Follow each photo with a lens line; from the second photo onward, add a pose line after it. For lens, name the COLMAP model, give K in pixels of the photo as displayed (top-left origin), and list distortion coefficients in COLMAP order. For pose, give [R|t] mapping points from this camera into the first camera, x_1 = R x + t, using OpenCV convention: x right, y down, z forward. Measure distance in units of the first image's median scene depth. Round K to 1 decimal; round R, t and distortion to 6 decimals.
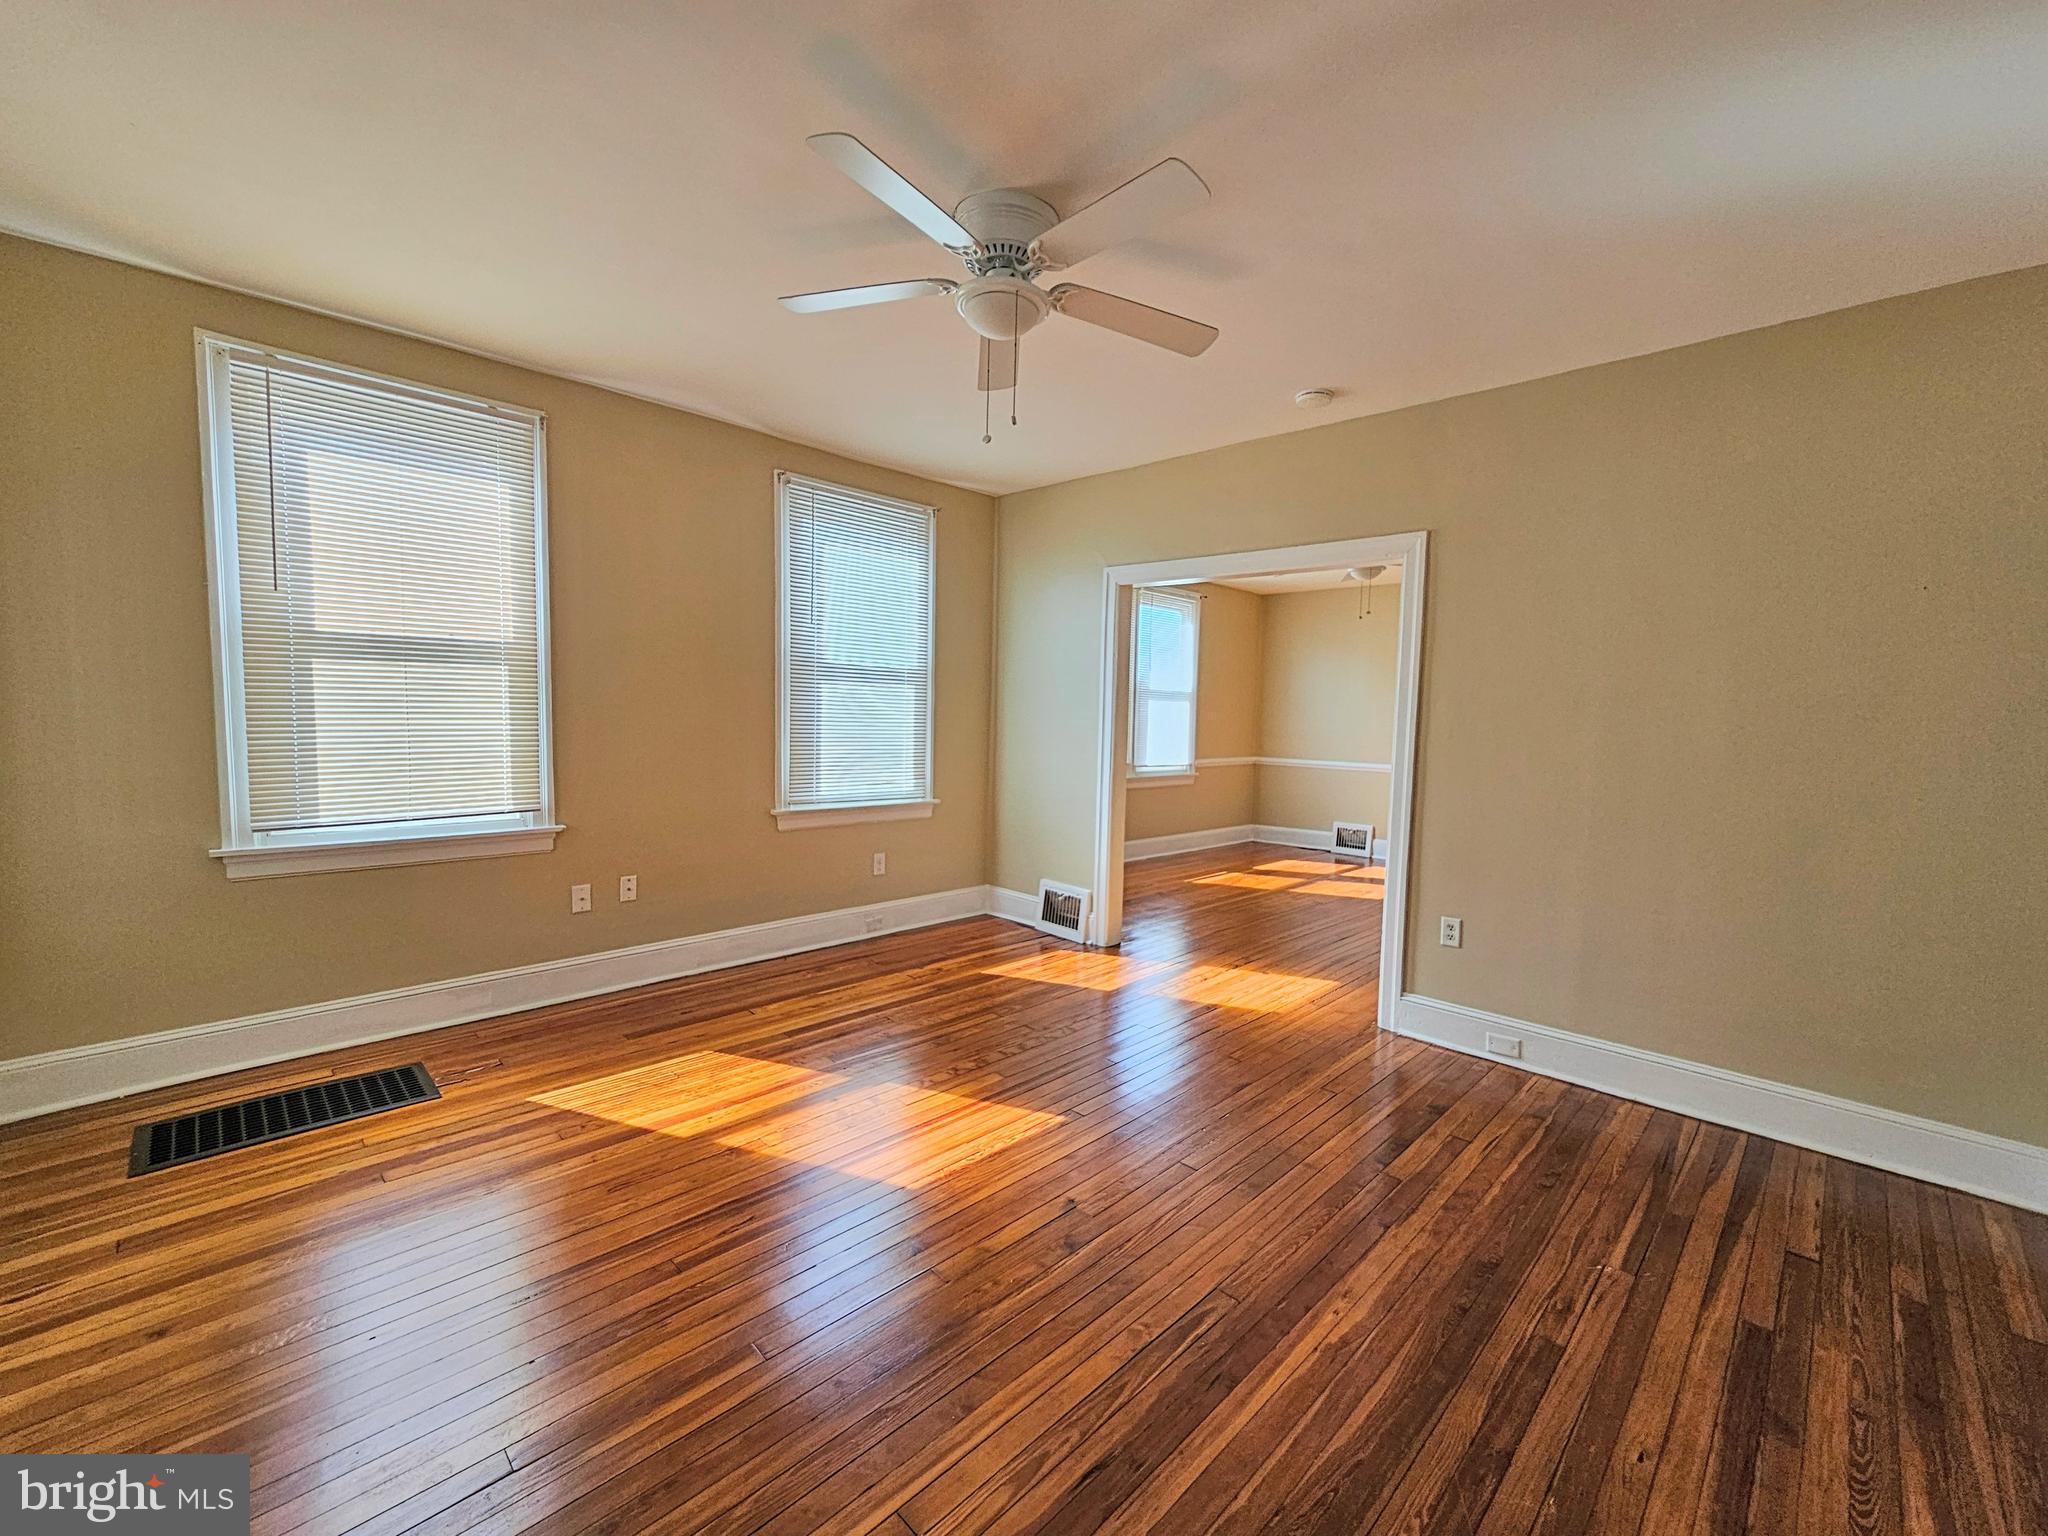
lens RADIAL K [[846.8, 0, 1037.2], [0, 846.8, 770.4], [0, 0, 1]] dist [-0.000601, 0.000594]
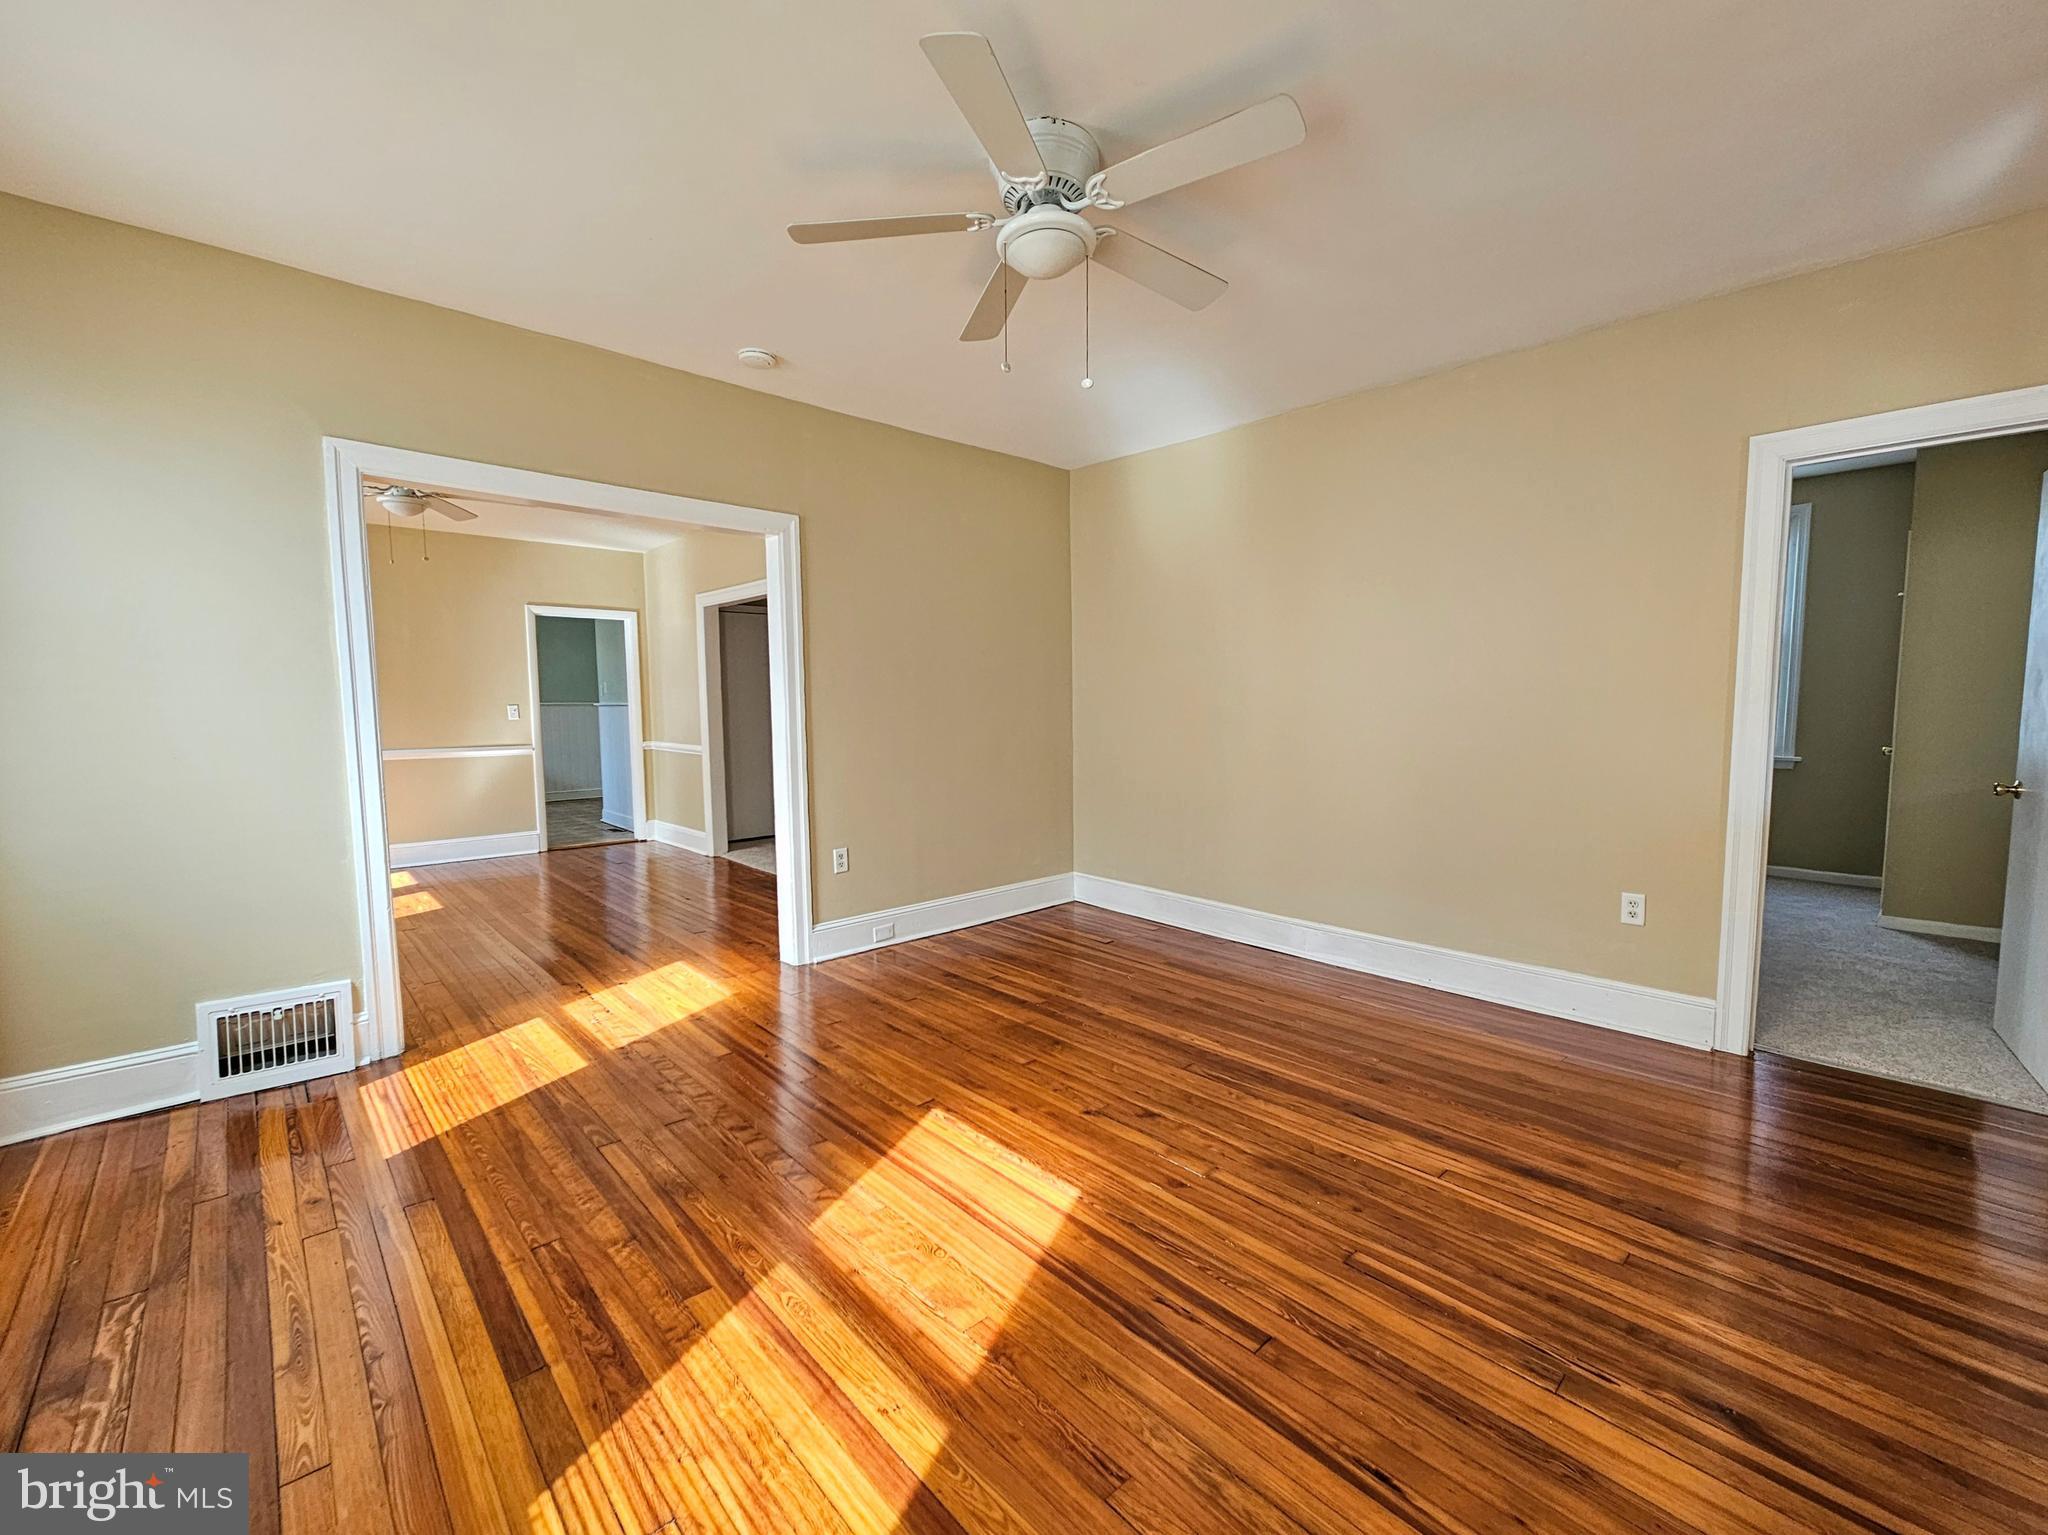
lens RADIAL K [[846.8, 0, 1037.2], [0, 846.8, 770.1], [0, 0, 1]] dist [-0.000601, 0.000594]
pose [[0.045863, -0.107987, 0.993094, -0.742433], [0.079951, 0.991348, 0.104105, -0.042949], [-0.995743, 0.074624, 0.054100, 0.706740]]
